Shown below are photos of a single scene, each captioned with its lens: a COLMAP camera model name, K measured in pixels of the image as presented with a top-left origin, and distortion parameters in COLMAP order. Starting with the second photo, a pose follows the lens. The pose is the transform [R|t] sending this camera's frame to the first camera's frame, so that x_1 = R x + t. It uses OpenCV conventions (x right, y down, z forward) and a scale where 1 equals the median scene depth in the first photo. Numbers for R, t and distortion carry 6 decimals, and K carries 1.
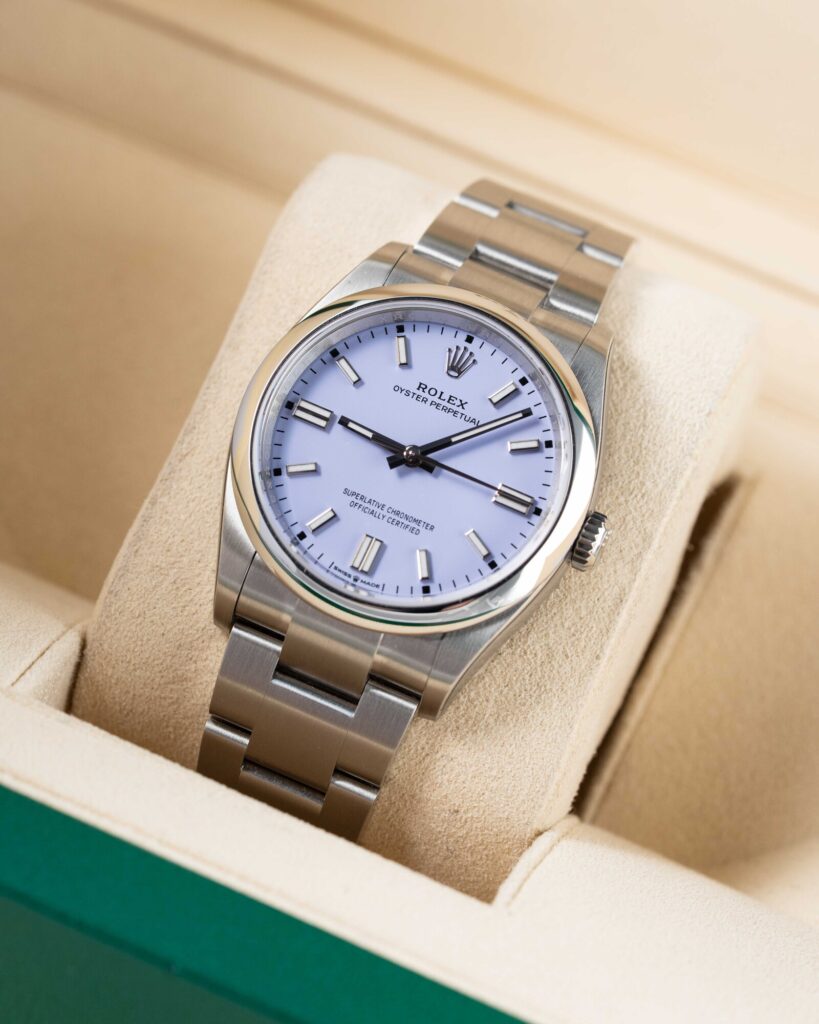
lens RADIAL K [[5367.8, 0, 409.6], [0, 5367.8, 511.8], [0, 0, 1]] dist [0.071798, 0.000000]
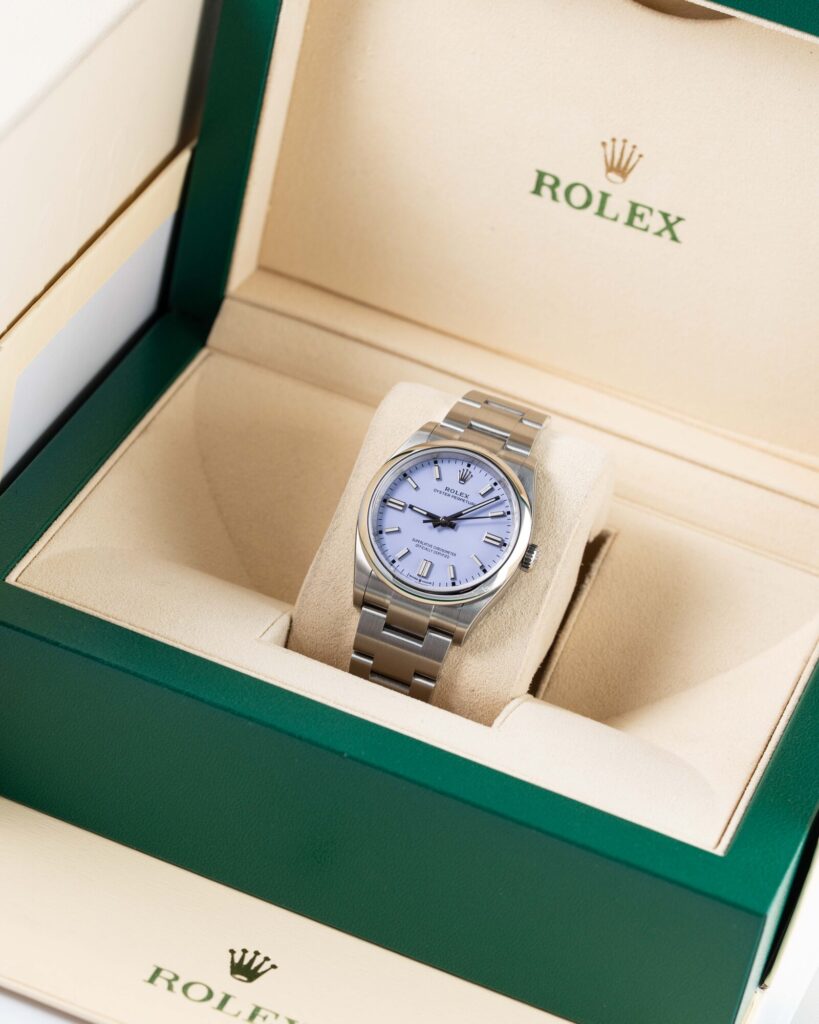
lens RADIAL K [[5367.8, 0, 409.3], [0, 5367.8, 511.7], [0, 0, 1]] dist [0.071798, 0.000000]
pose [[0.998841, -0.046802, -0.011212, 0.010531], [0.046153, 0.997556, -0.052464, 0.094507], [0.013640, 0.051885, 0.998560, -1.090904]]
